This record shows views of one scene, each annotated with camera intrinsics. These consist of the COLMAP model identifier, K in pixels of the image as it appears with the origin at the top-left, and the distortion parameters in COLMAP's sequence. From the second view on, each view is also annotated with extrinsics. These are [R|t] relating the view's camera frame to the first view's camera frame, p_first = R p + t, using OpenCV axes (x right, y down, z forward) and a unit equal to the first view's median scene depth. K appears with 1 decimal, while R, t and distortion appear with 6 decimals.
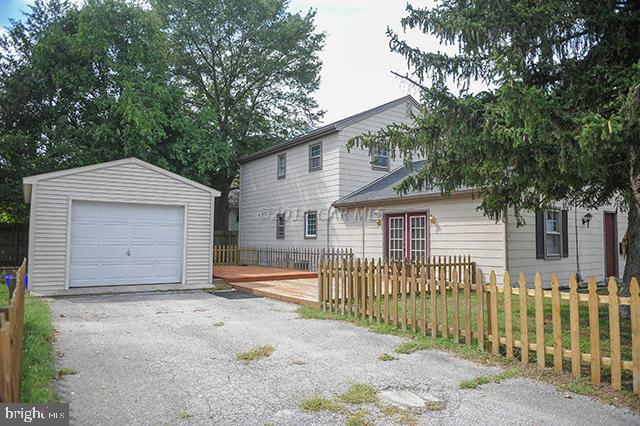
lens RADIAL K [[437.9, 0, 320.0], [0, 437.9, 213.0], [0, 0, 1]] dist [-0.047849, -0.003290]
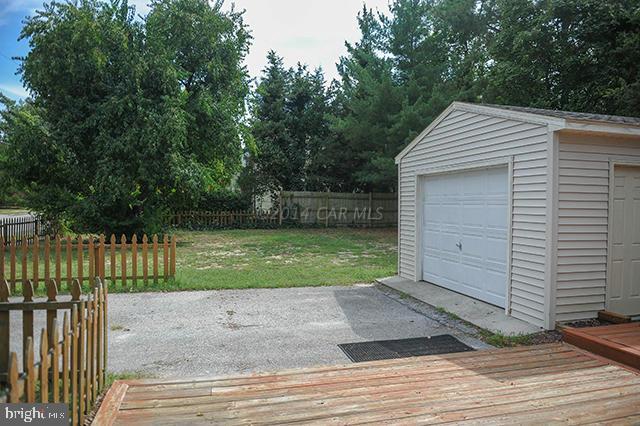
lens RADIAL K [[437.9, 0, 320.0], [0, 437.9, 213.0], [0, 0, 1]] dist [-0.047849, -0.003290]
pose [[-0.333708, 0.002682, -0.942673, 0.189450], [0.047528, 0.998772, -0.013983, 0.029660], [0.941477, -0.049469, -0.333426, 0.735361]]
